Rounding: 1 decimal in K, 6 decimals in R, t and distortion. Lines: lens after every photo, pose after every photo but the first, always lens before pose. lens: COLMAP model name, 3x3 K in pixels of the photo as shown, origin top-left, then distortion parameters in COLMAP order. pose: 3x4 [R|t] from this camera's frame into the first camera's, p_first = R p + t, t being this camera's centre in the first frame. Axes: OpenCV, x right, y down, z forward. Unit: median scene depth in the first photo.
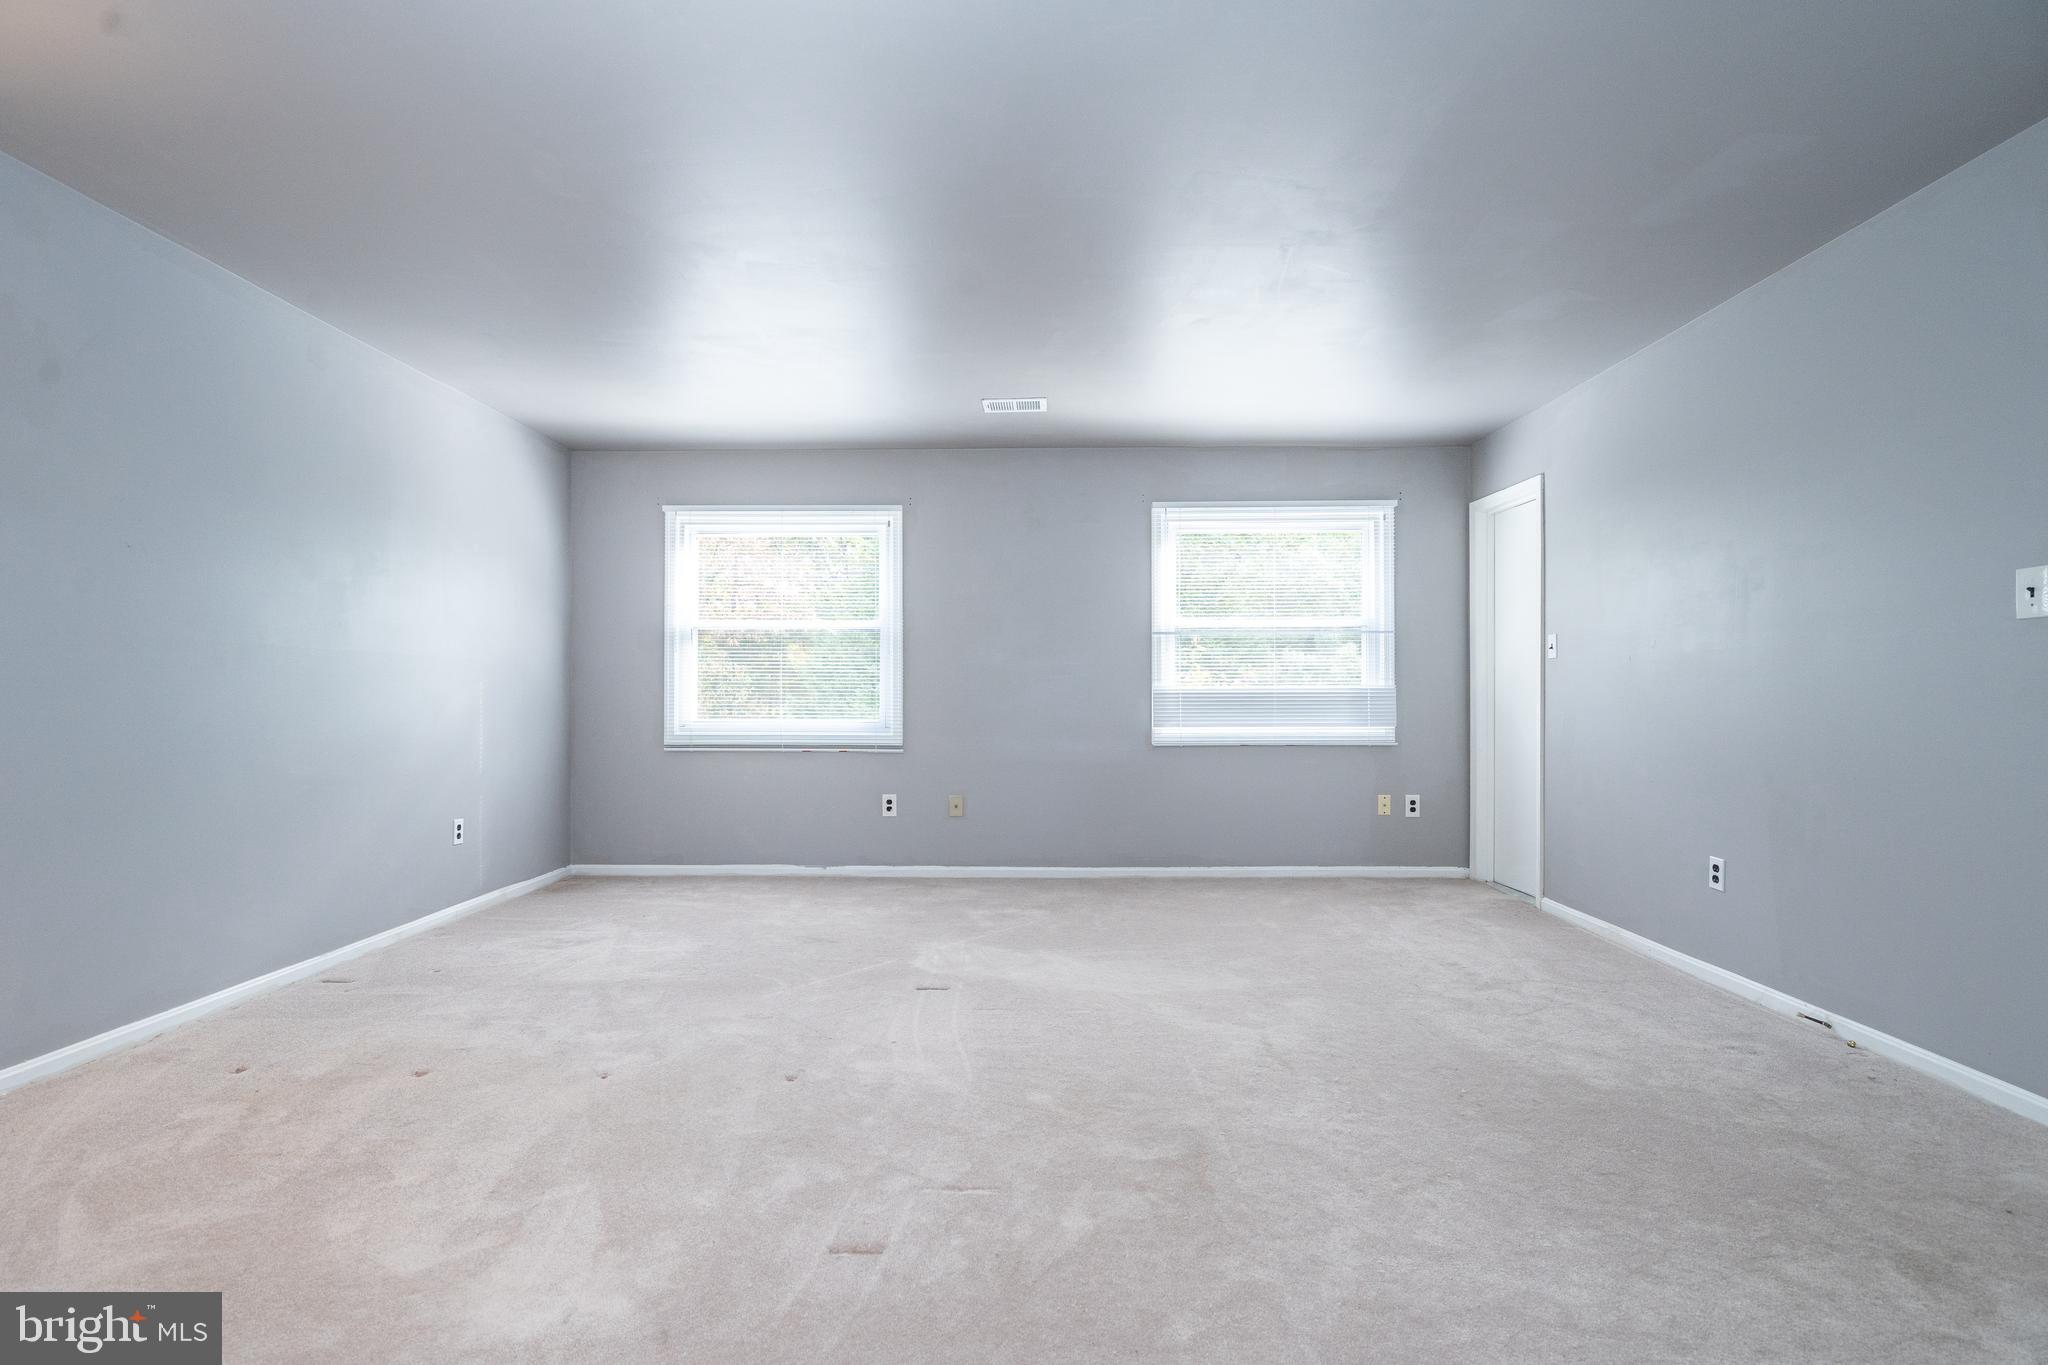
lens RADIAL K [[927.1, 0, 1028.1], [0, 927.1, 693.1], [0, 0, 1]] dist [-0.002813, 0.000886]
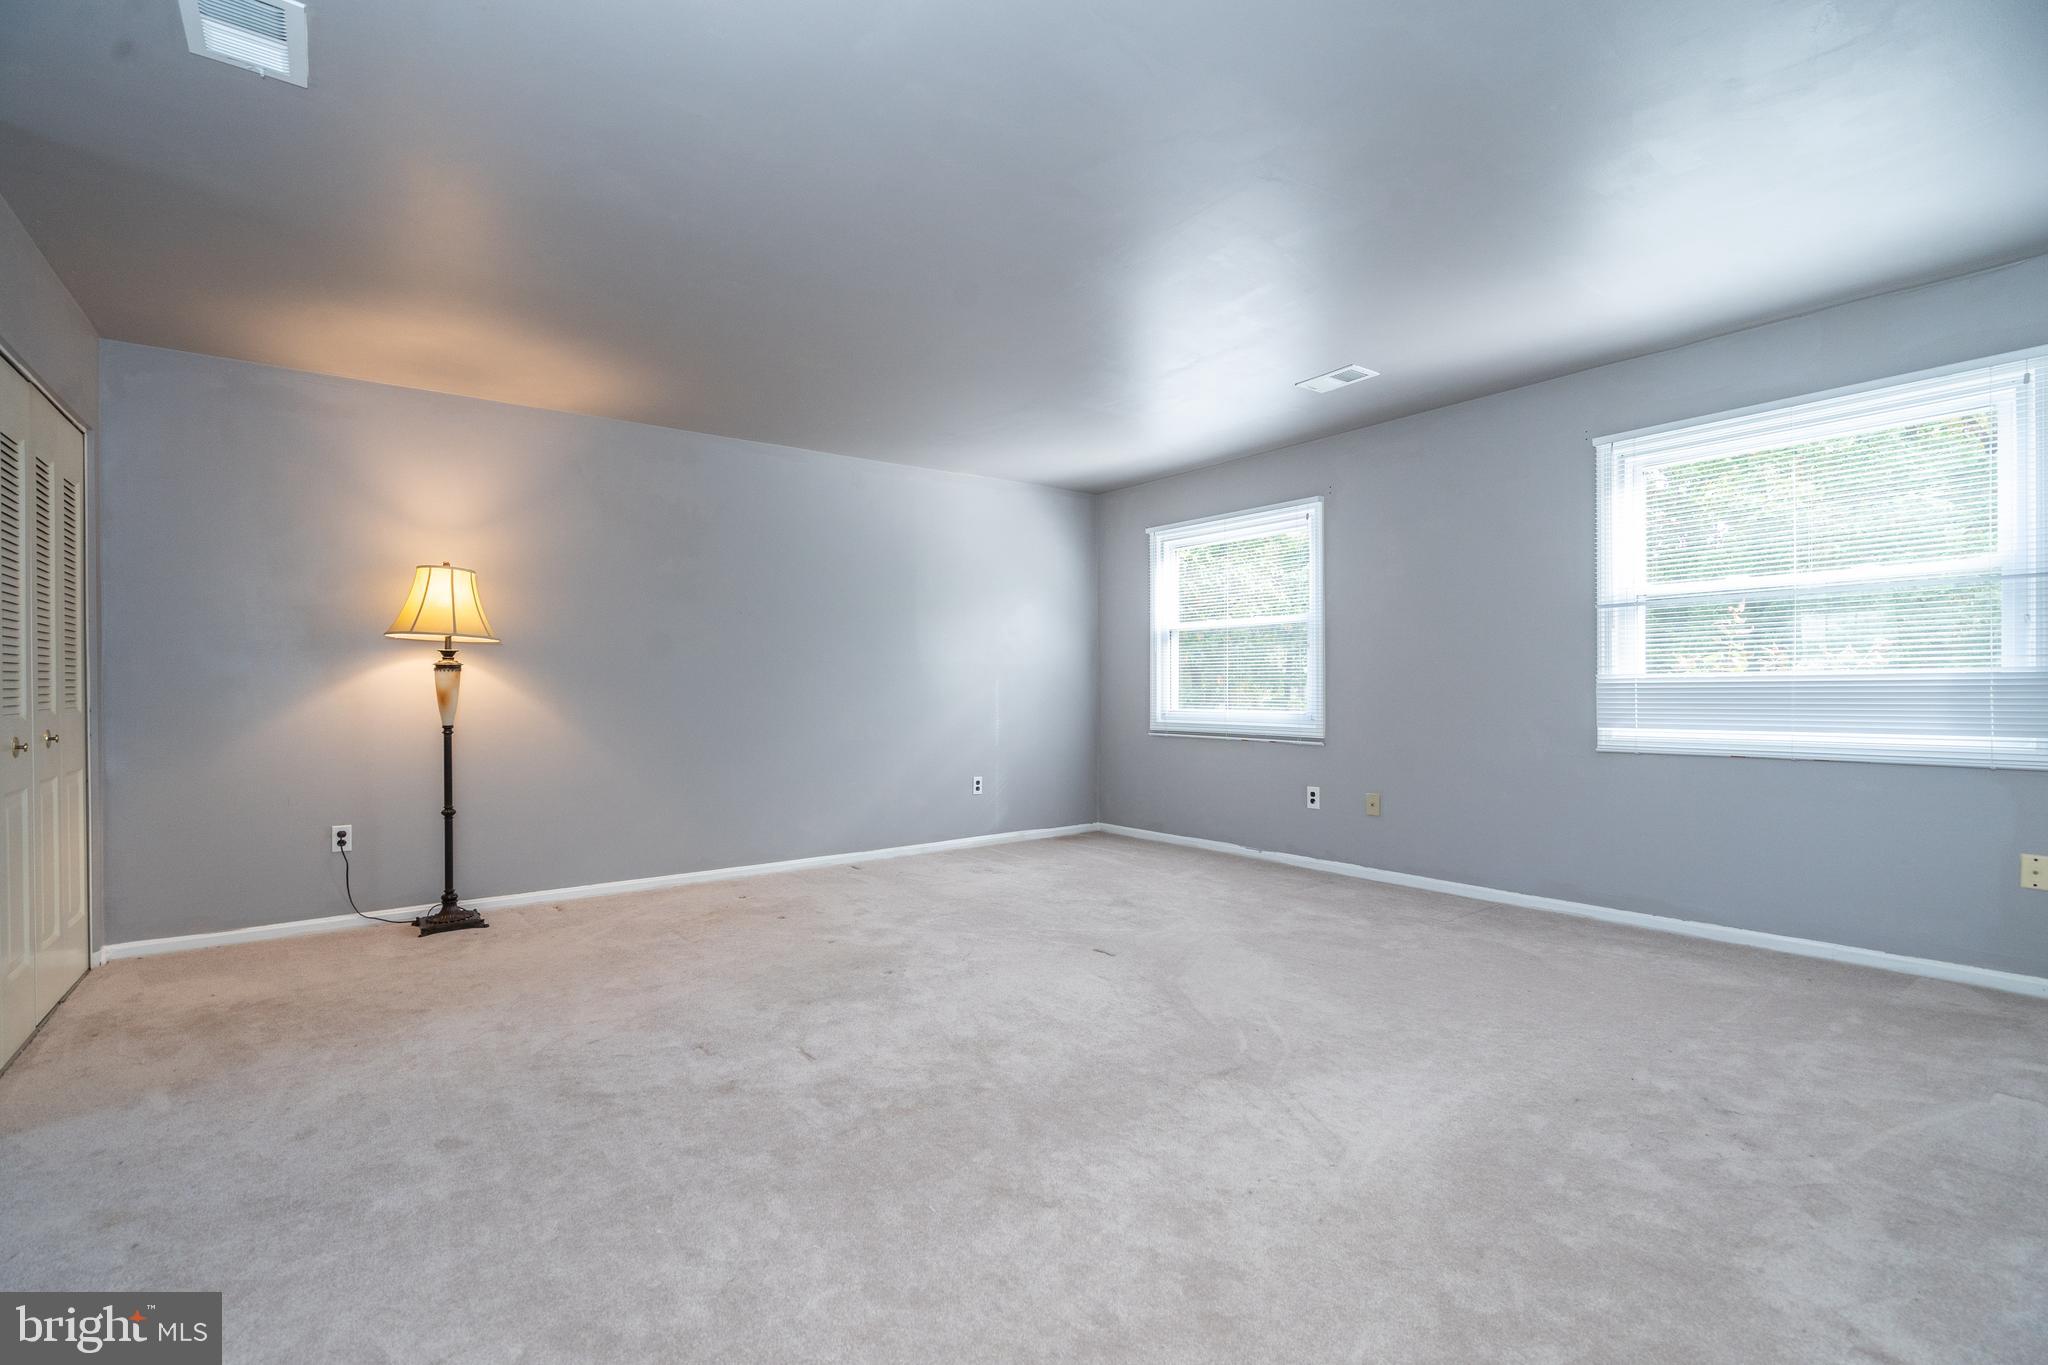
lens RADIAL K [[927.1, 0, 1028.1], [0, 927.1, 693.1], [0, 0, 1]] dist [-0.002813, 0.000886]
pose [[0.622607, 0.000273, -0.782535, 0.443294], [0.014553, 0.999823, 0.011928, -0.008339], [0.782400, -0.018815, 0.622493, 0.137988]]
